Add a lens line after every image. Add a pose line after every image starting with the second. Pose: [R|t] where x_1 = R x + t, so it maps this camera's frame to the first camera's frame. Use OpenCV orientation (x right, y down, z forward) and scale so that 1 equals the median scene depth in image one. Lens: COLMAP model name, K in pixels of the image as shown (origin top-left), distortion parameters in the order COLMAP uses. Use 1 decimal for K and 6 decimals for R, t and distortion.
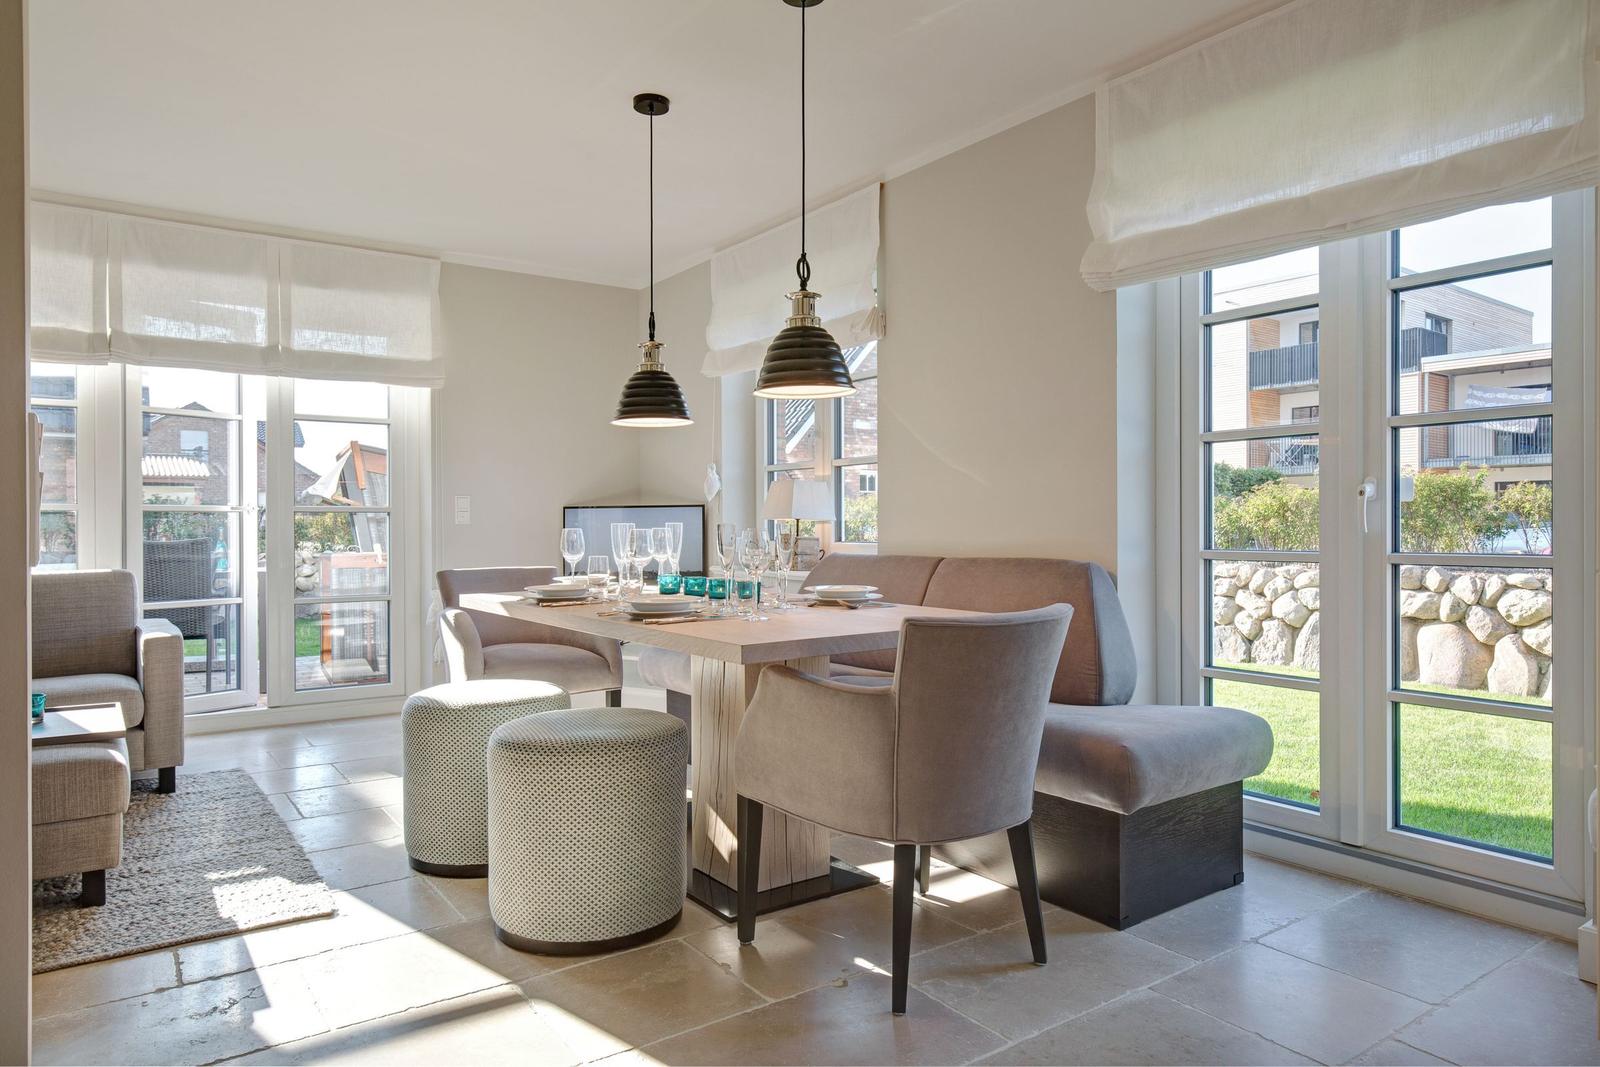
lens RADIAL K [[1020.9, 0, 804.5], [0, 1020.9, 527.4], [0, 0, 1]] dist [0.006732, 0.004662]
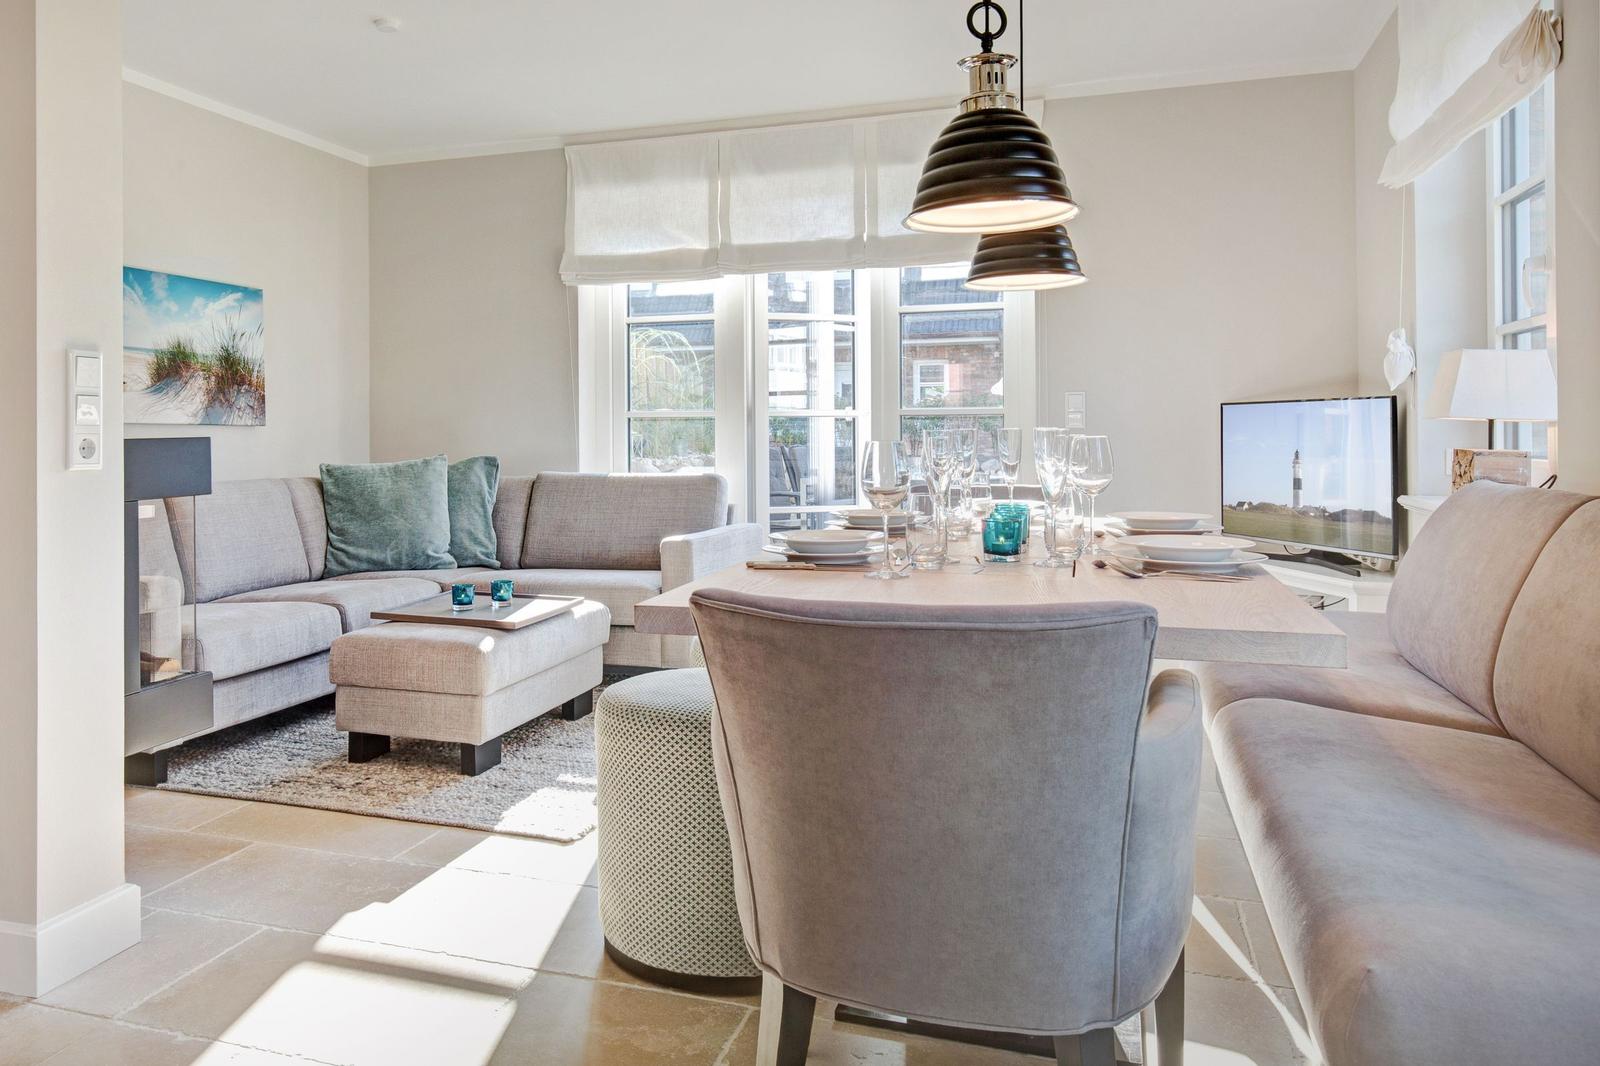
lens RADIAL K [[1195.4, 0, 665.9], [0, 1195.4, 426.9], [0, 0, 1]] dist [0.016635, 0.007948]
pose [[0.567034, -0.004523, -0.823682, 0.296592], [0.003966, 0.999988, -0.002762, -0.003027], [0.823685, -0.001700, 0.567045, 0.260470]]
